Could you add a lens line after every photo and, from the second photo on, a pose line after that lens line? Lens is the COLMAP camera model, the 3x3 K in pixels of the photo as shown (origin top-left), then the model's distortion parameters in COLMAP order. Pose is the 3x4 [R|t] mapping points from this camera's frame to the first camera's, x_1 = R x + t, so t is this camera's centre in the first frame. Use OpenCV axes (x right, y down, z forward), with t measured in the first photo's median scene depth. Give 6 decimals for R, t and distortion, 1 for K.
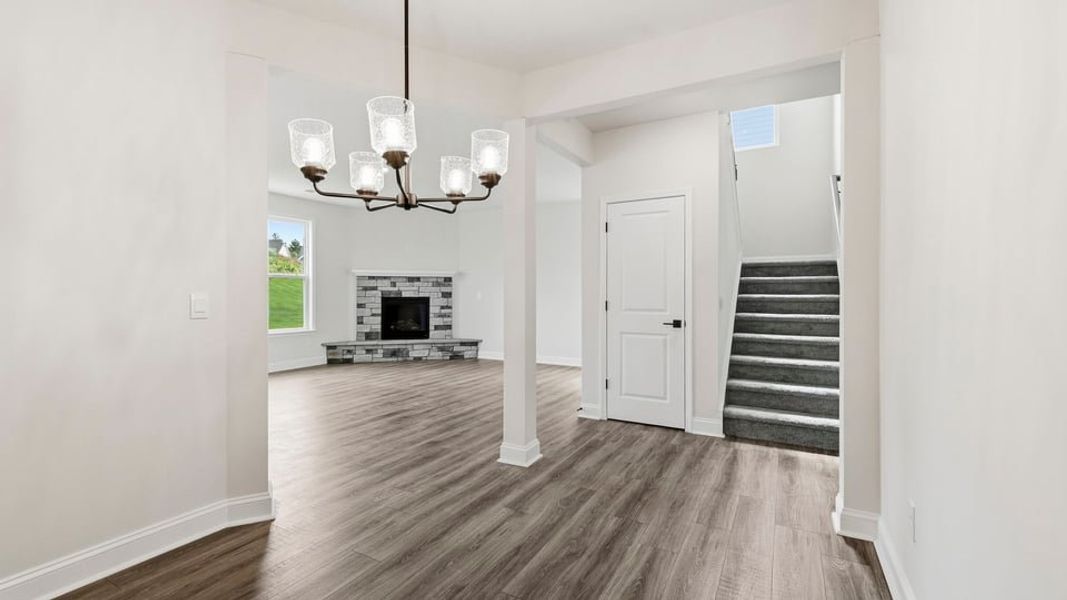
lens RADIAL K [[462.9, 0, 533.5], [0, 462.9, 300.0], [0, 0, 1]] dist [0.004335, 0.000171]
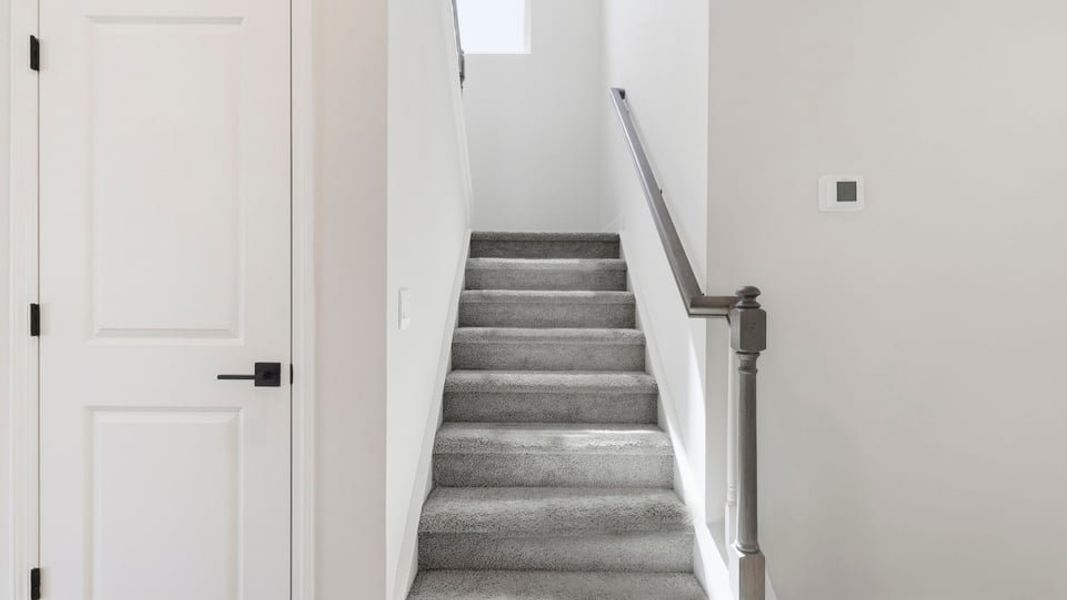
lens RADIAL K [[446.6, 0, 529.9], [0, 446.6, 292.4], [0, 0, 1]] dist [-0.000495, 0.000010]
pose [[0.875516, 0.007248, 0.483135, 0.283444], [-0.001207, 0.999917, -0.012813, -0.002380], [-0.483188, 0.010635, 0.875452, 0.563788]]
